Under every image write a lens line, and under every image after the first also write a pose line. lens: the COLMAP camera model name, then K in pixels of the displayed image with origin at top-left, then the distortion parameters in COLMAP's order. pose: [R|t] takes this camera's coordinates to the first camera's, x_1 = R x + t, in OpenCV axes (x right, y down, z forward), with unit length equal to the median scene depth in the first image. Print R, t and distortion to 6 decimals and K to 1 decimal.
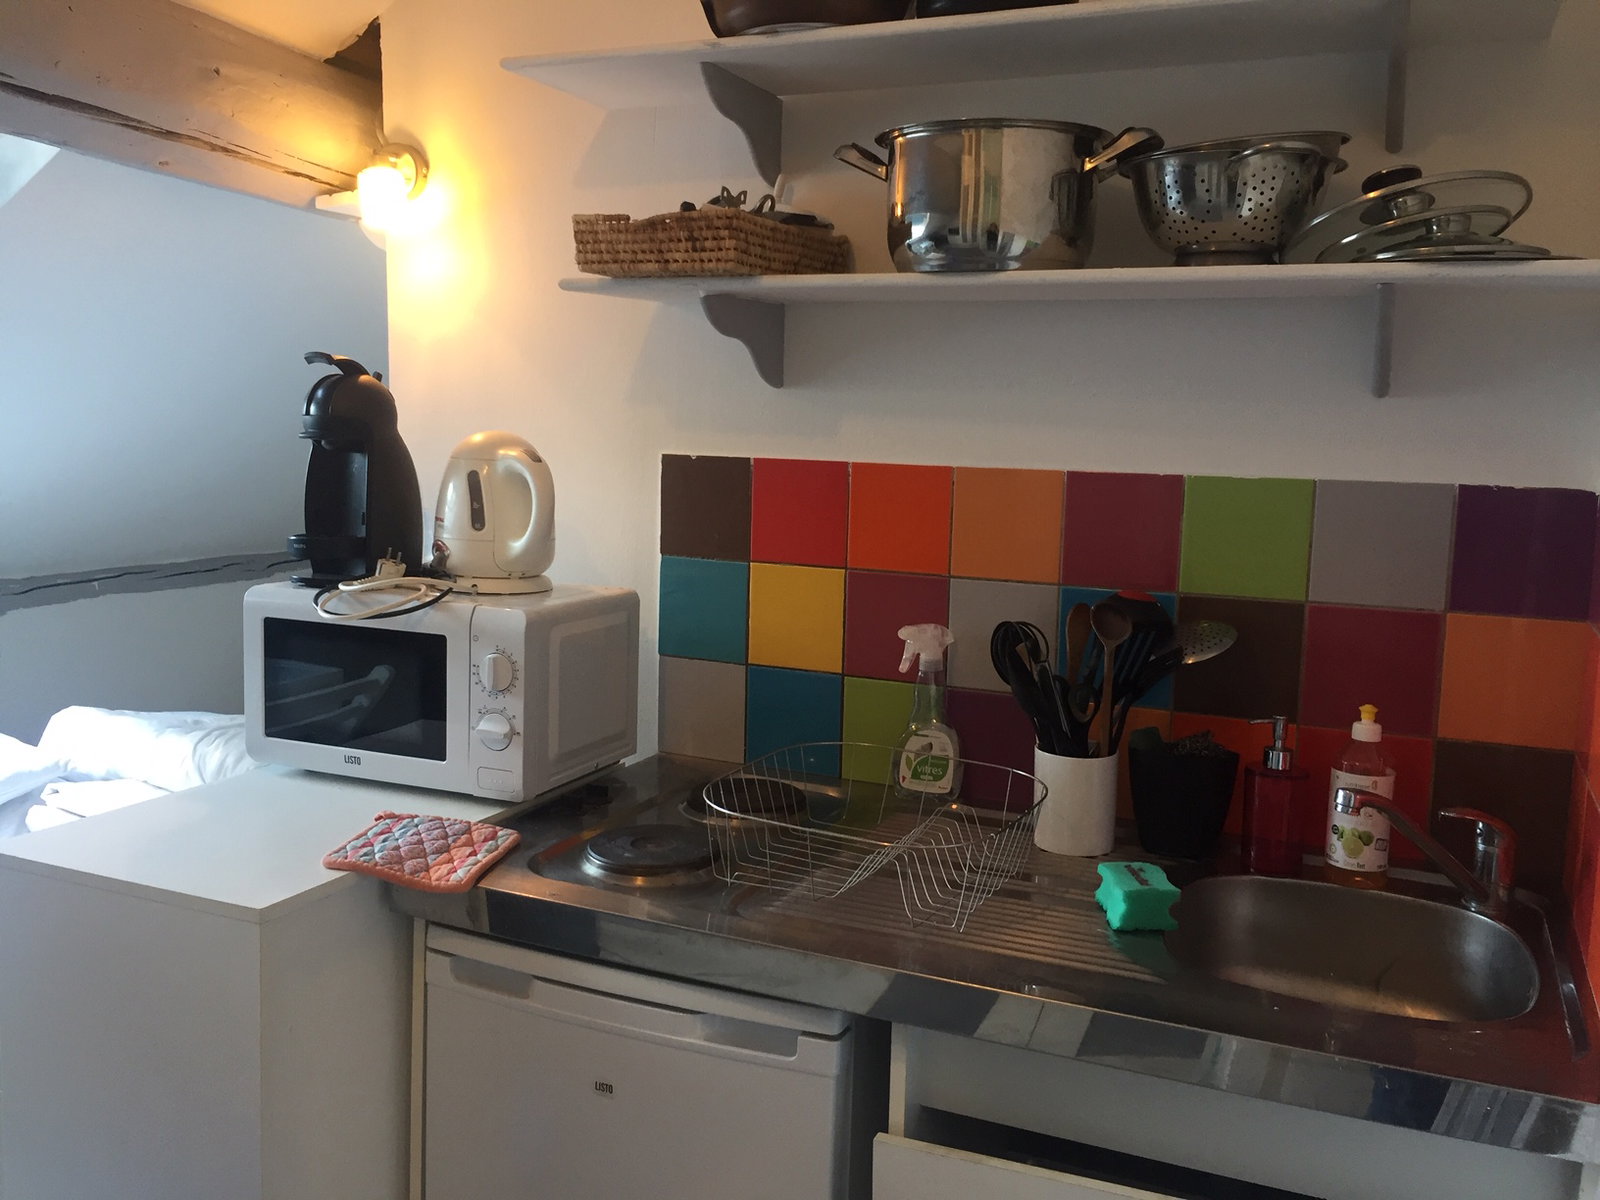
lens RADIAL K [[1384.3, 0, 800.3], [0, 1384.3, 583.5], [0, 0, 1]] dist [0.078662, -0.101679]
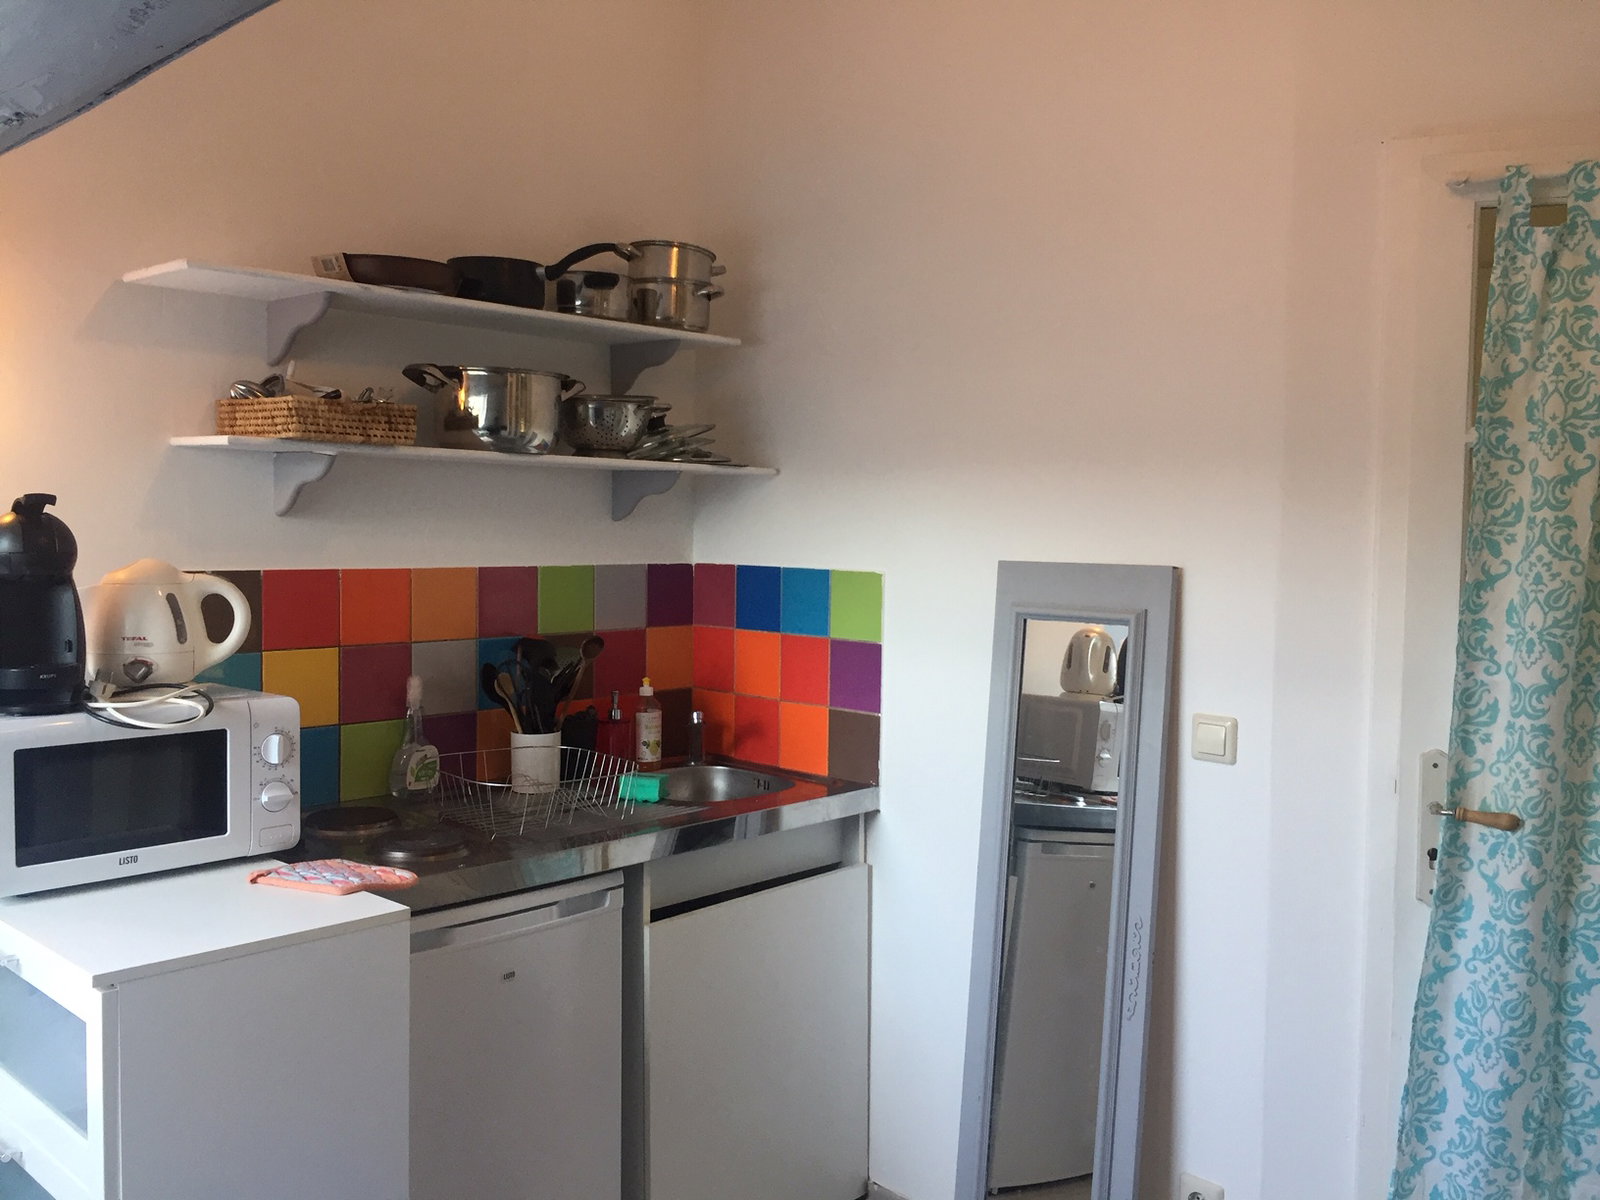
lens RADIAL K [[1384.3, 0, 796.5], [0, 1384.3, 589.0], [0, 0, 1]] dist [0.078662, -0.101679]
pose [[0.339463, -0.065604, 0.938329, -1.224187], [0.109159, 0.993572, 0.029975, -0.066020], [-0.934264, 0.092252, 0.344442, 0.104677]]
